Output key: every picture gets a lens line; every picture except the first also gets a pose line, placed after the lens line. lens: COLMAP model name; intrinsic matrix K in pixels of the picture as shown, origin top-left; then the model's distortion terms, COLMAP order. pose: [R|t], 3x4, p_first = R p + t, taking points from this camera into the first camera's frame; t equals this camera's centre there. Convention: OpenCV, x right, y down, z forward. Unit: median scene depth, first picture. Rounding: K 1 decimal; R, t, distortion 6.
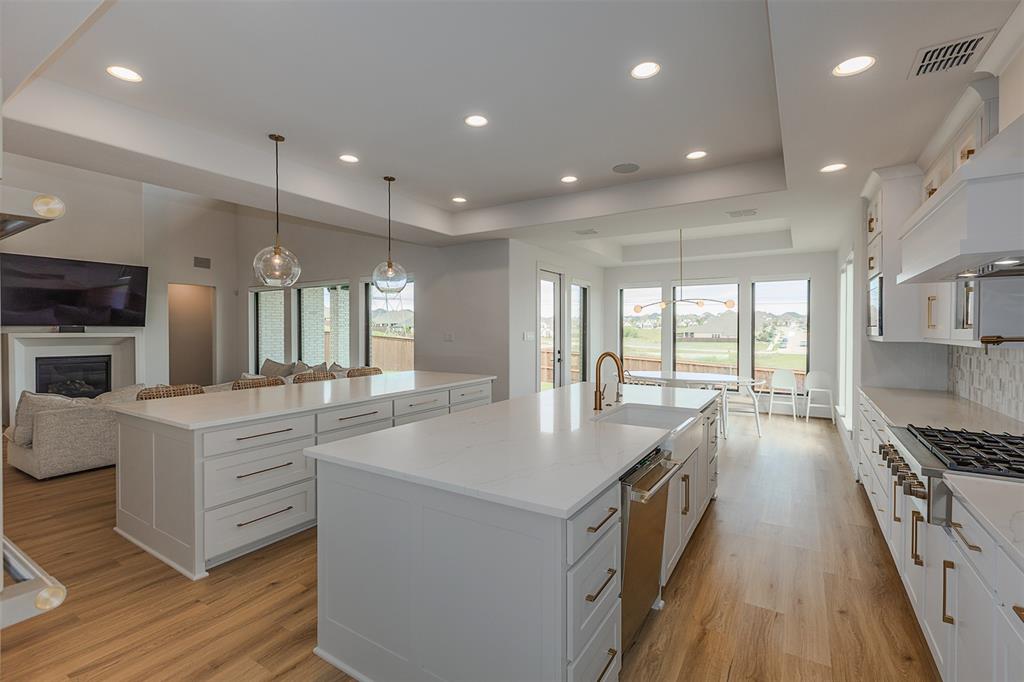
lens RADIAL K [[458.1, 0, 507.3], [0, 458.1, 336.6], [0, 0, 1]] dist [0.000719, 0.000186]
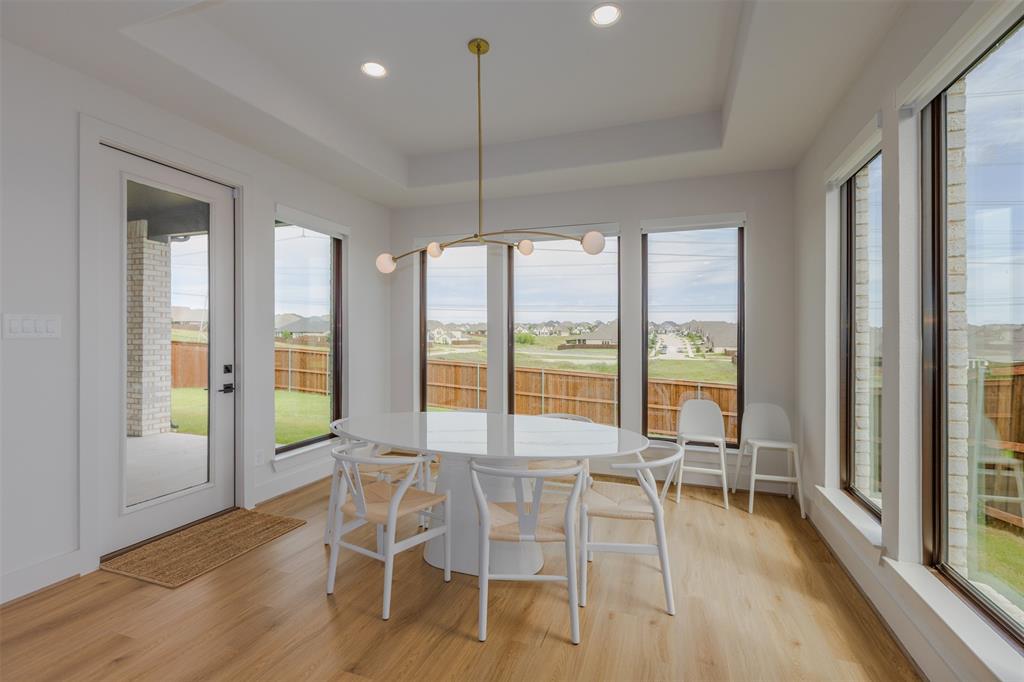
lens RADIAL K [[458.1, 0, 516.5], [0, 458.1, 337.3], [0, 0, 1]] dist [0.000719, 0.000186]
pose [[0.972938, 0.002324, 0.231054, 0.246174], [0.000929, 0.999902, -0.013968, 0.009837], [-0.231064, 0.013805, 0.972841, 0.473881]]
